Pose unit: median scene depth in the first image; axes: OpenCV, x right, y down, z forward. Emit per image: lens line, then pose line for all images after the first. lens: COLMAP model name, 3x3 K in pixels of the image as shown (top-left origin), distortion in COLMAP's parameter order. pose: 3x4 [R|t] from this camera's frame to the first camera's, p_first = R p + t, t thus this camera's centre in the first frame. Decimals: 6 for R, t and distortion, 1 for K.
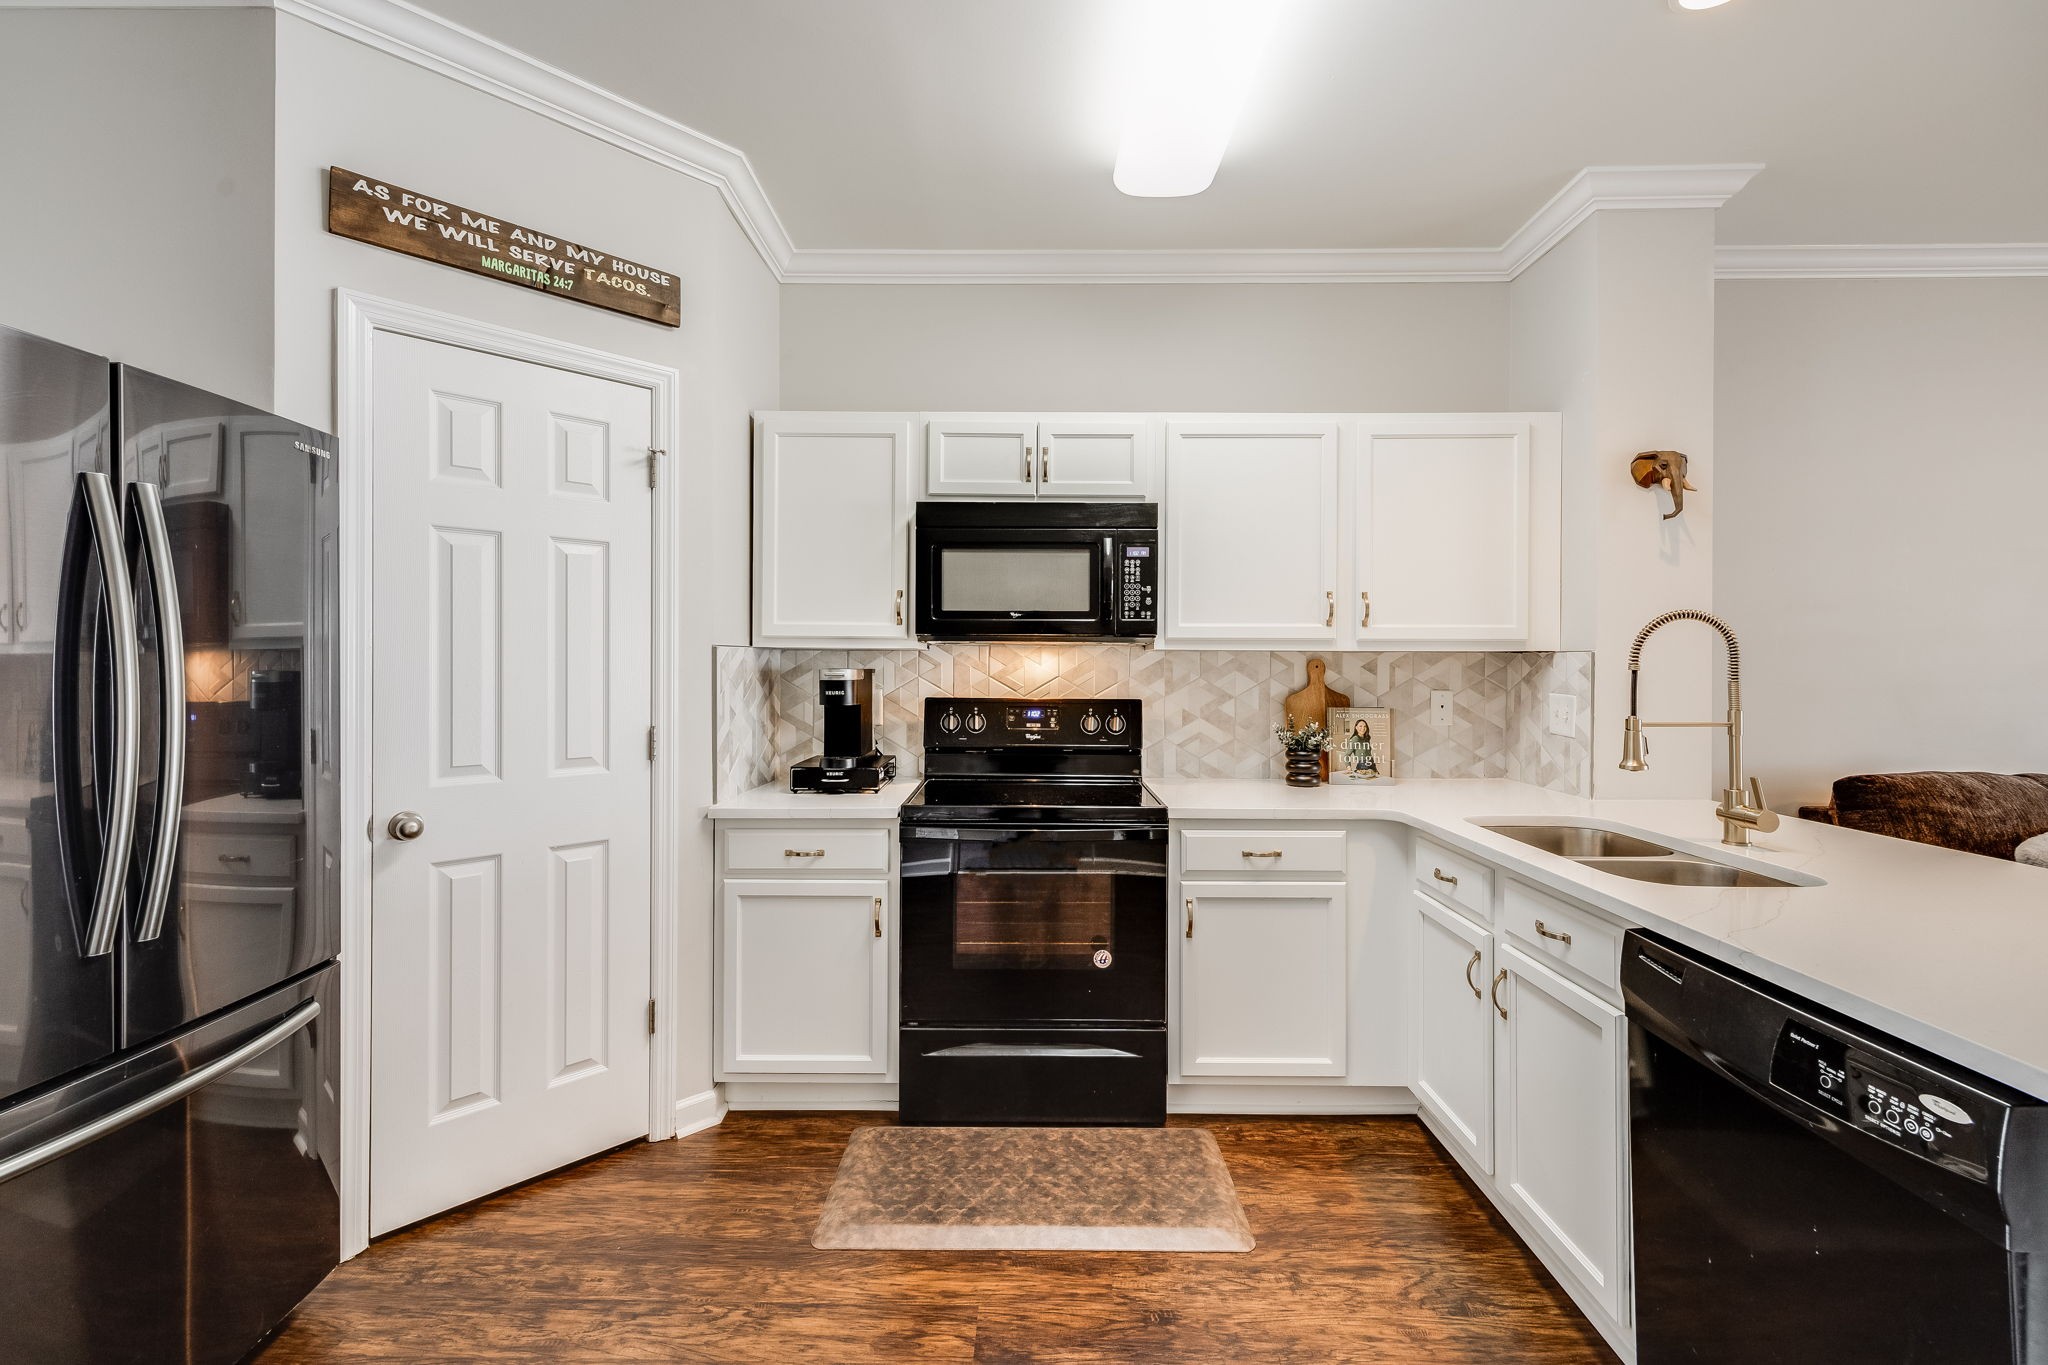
lens RADIAL K [[862.4, 0, 1025.4], [0, 862.4, 661.9], [0, 0, 1]] dist [0.004954, 0.001327]
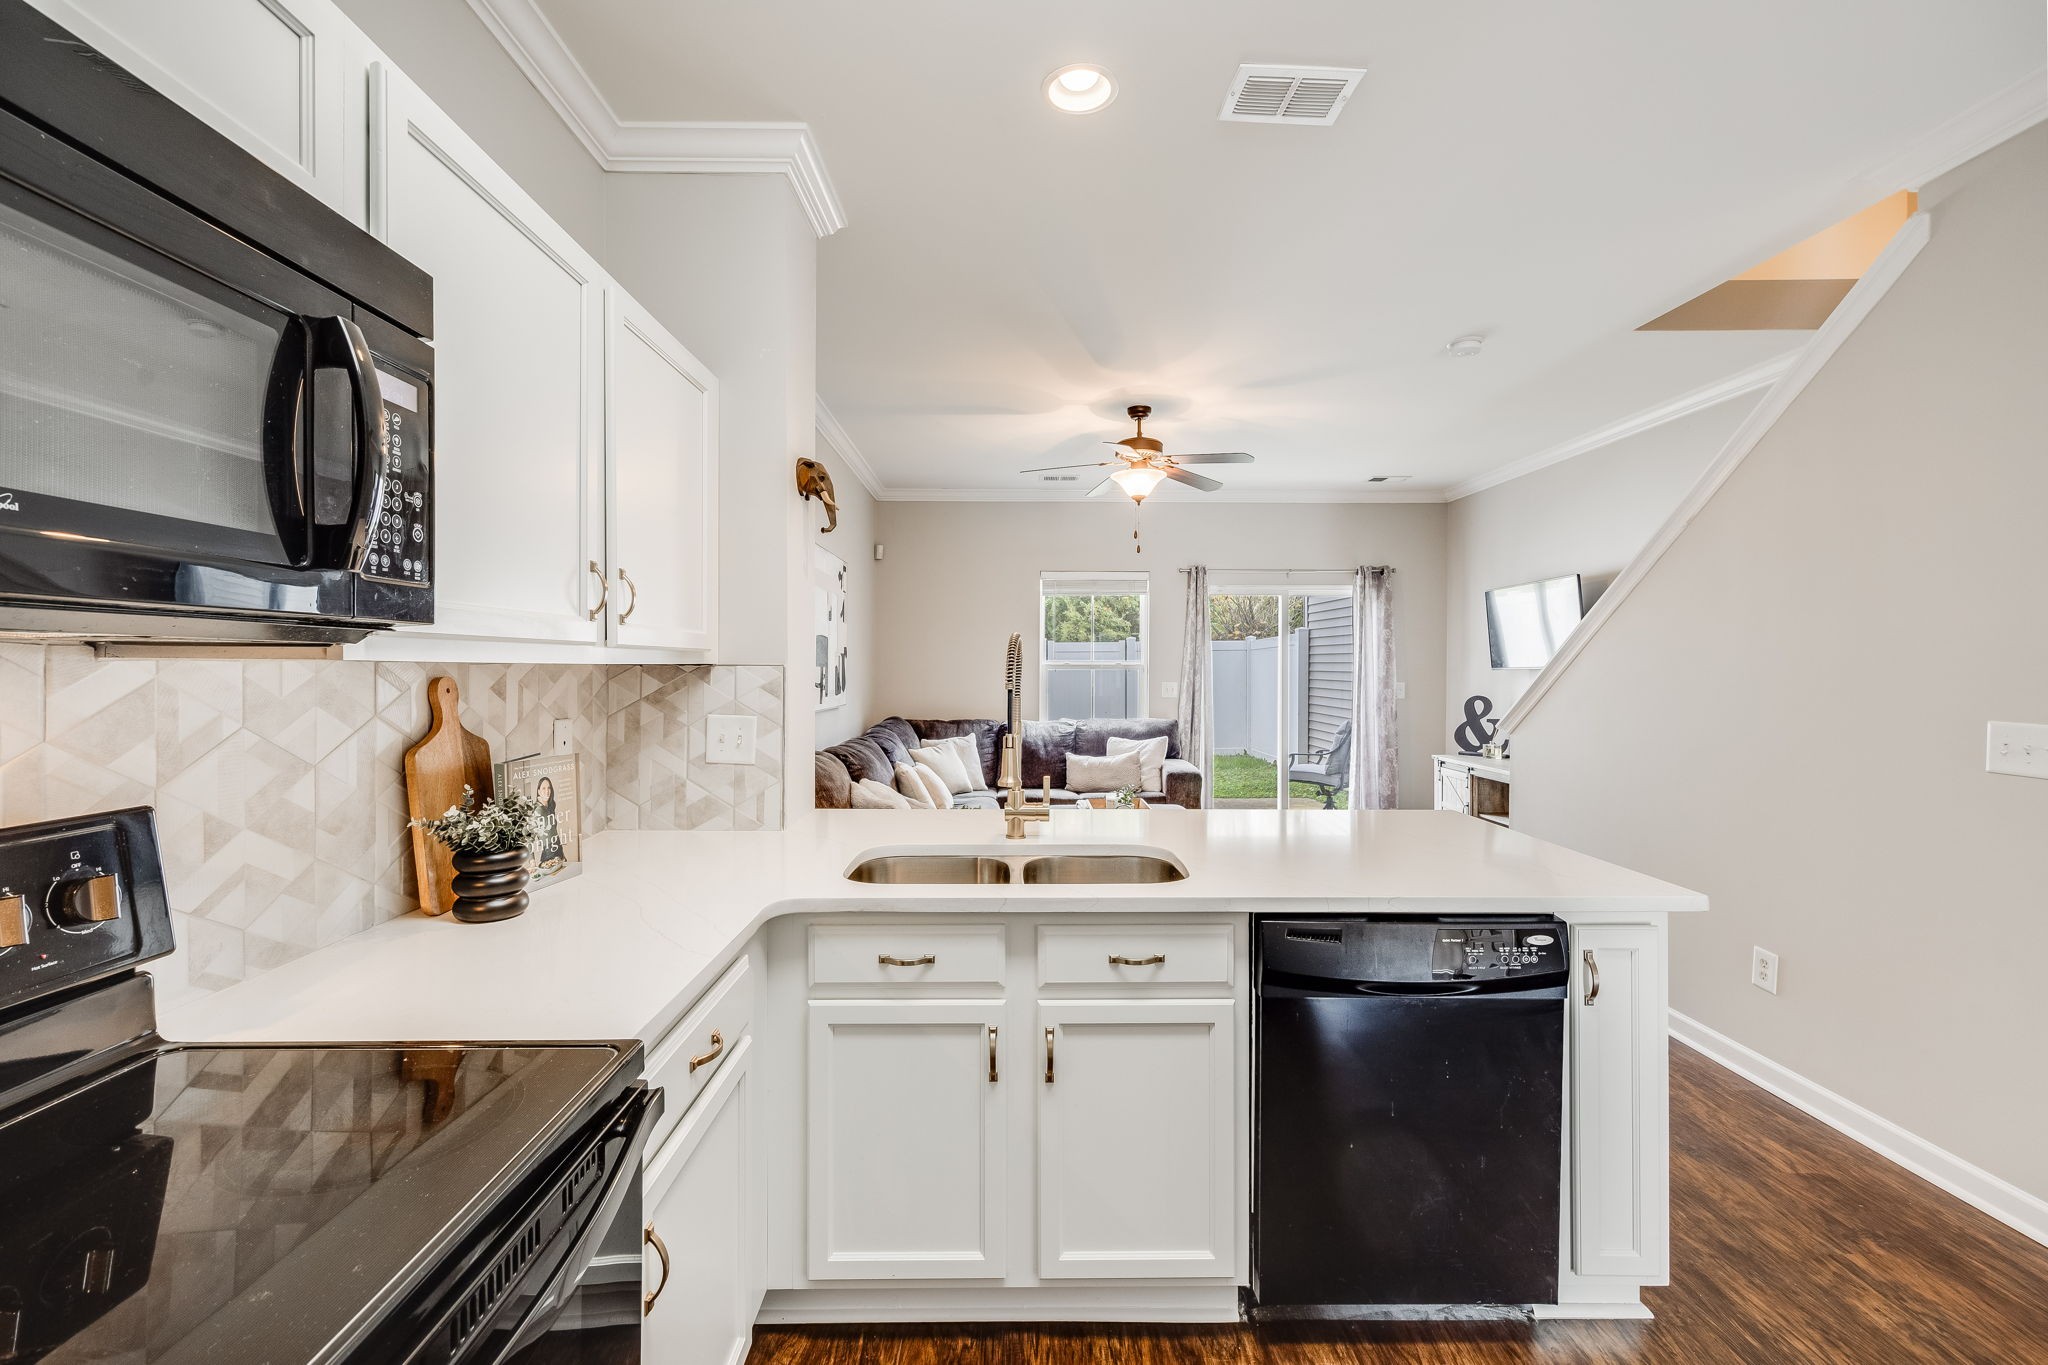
lens RADIAL K [[862.4, 0, 1024.0], [0, 862.4, 670.5], [0, 0, 1]] dist [0.004954, 0.001327]
pose [[-0.033428, -0.009548, 0.999396, -0.241253], [-0.007911, 0.999926, 0.009288, -0.016897], [-0.999410, -0.007595, -0.033501, 0.759656]]
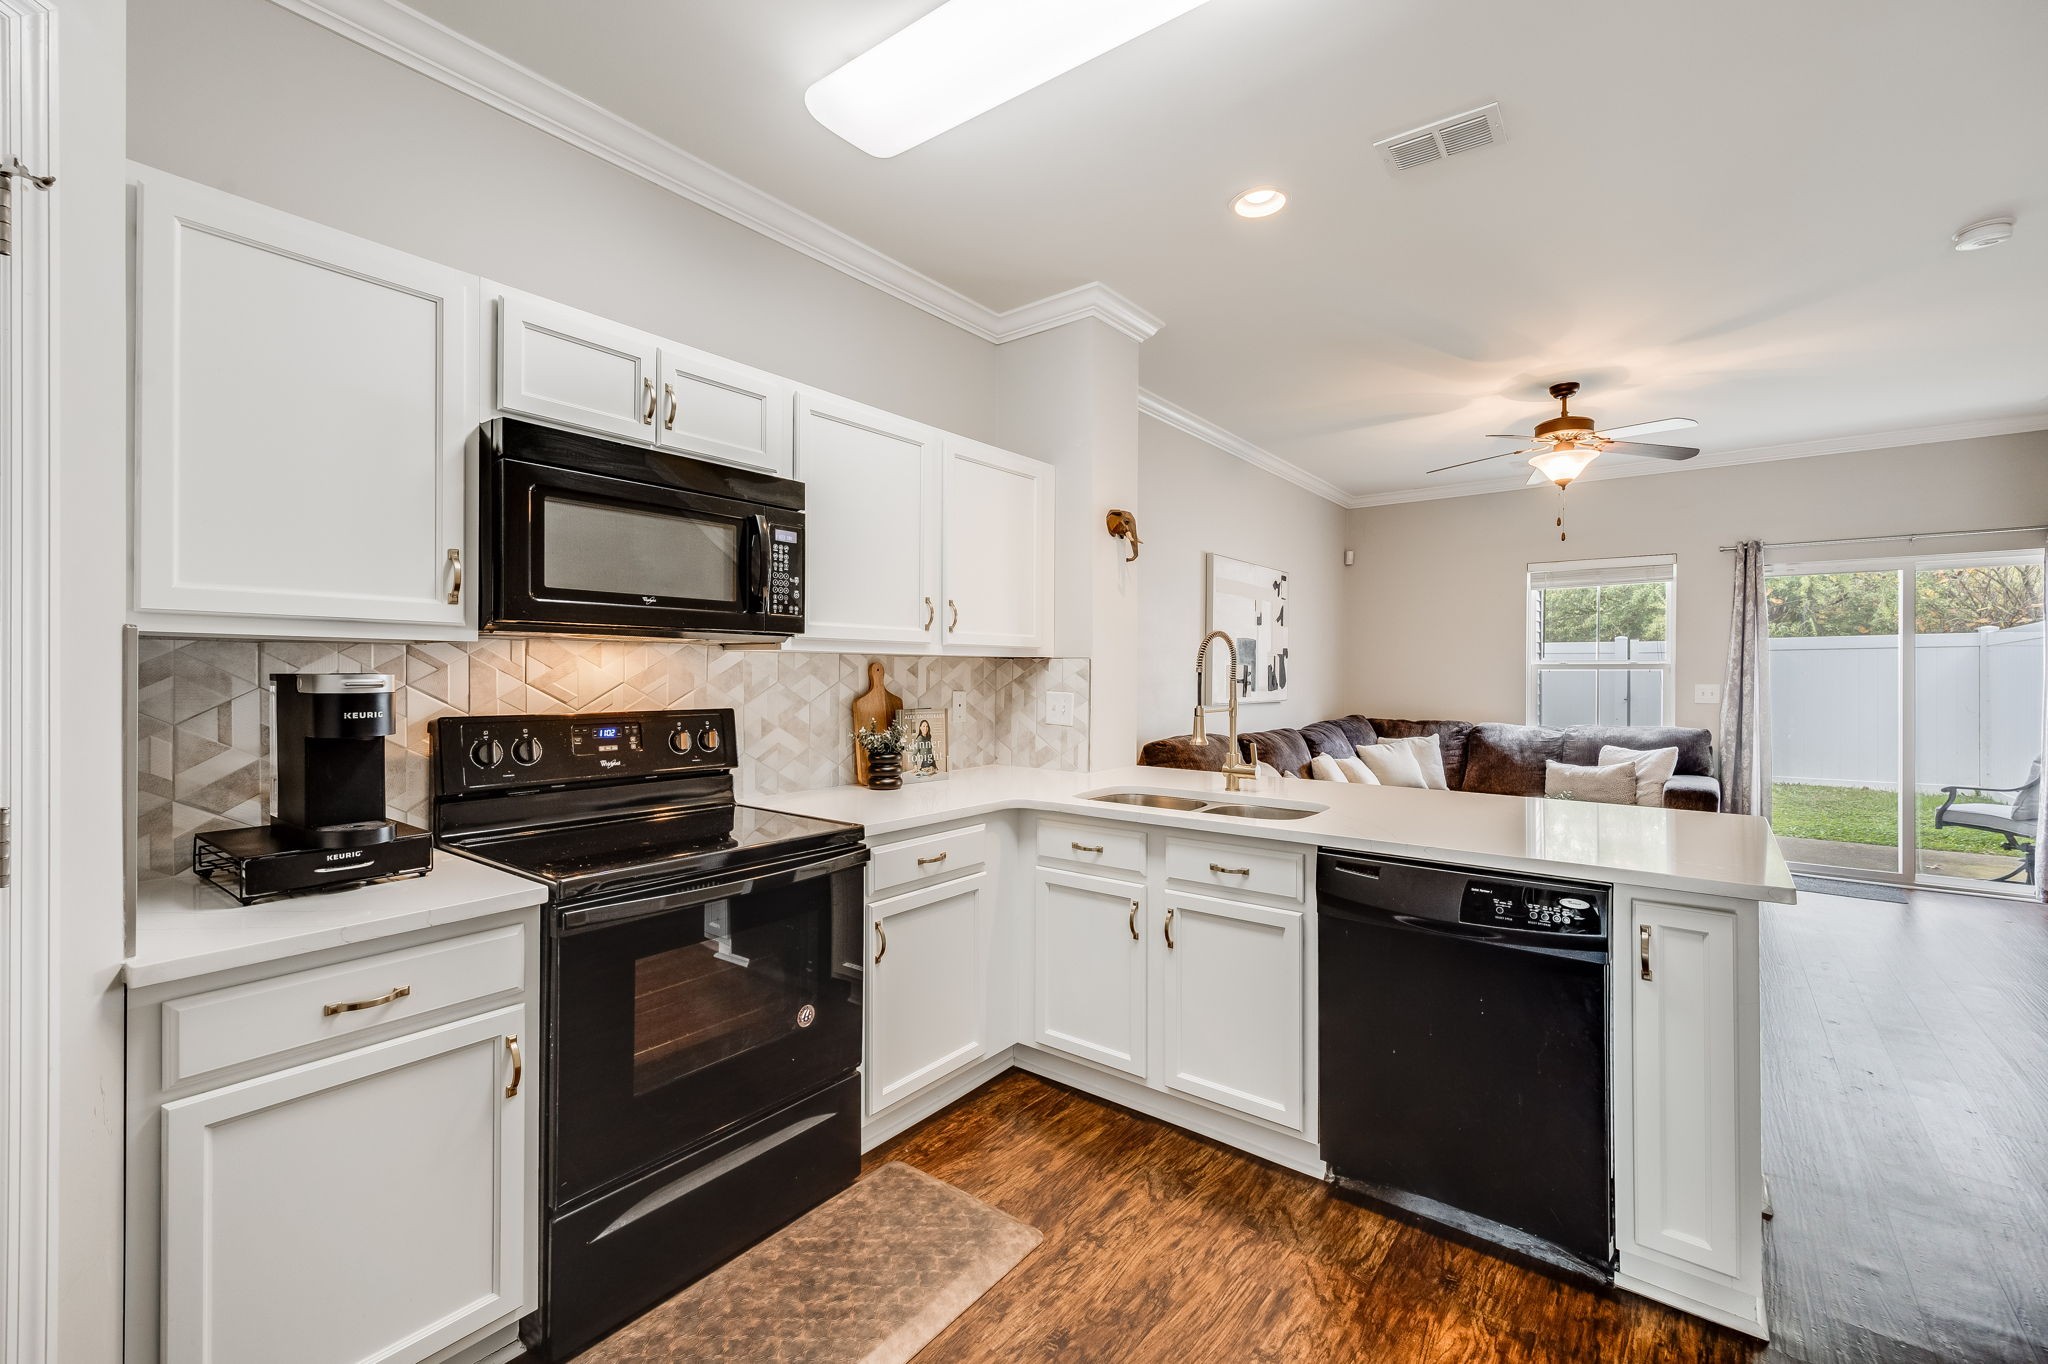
lens RADIAL K [[862.4, 0, 1022.8], [0, 862.4, 671.1], [0, 0, 1]] dist [0.004954, 0.001327]
pose [[0.602233, -0.001390, 0.798319, -0.418924], [-0.004708, 0.999975, 0.005293, 0.001149], [-0.798307, -0.006946, 0.602211, 0.296984]]
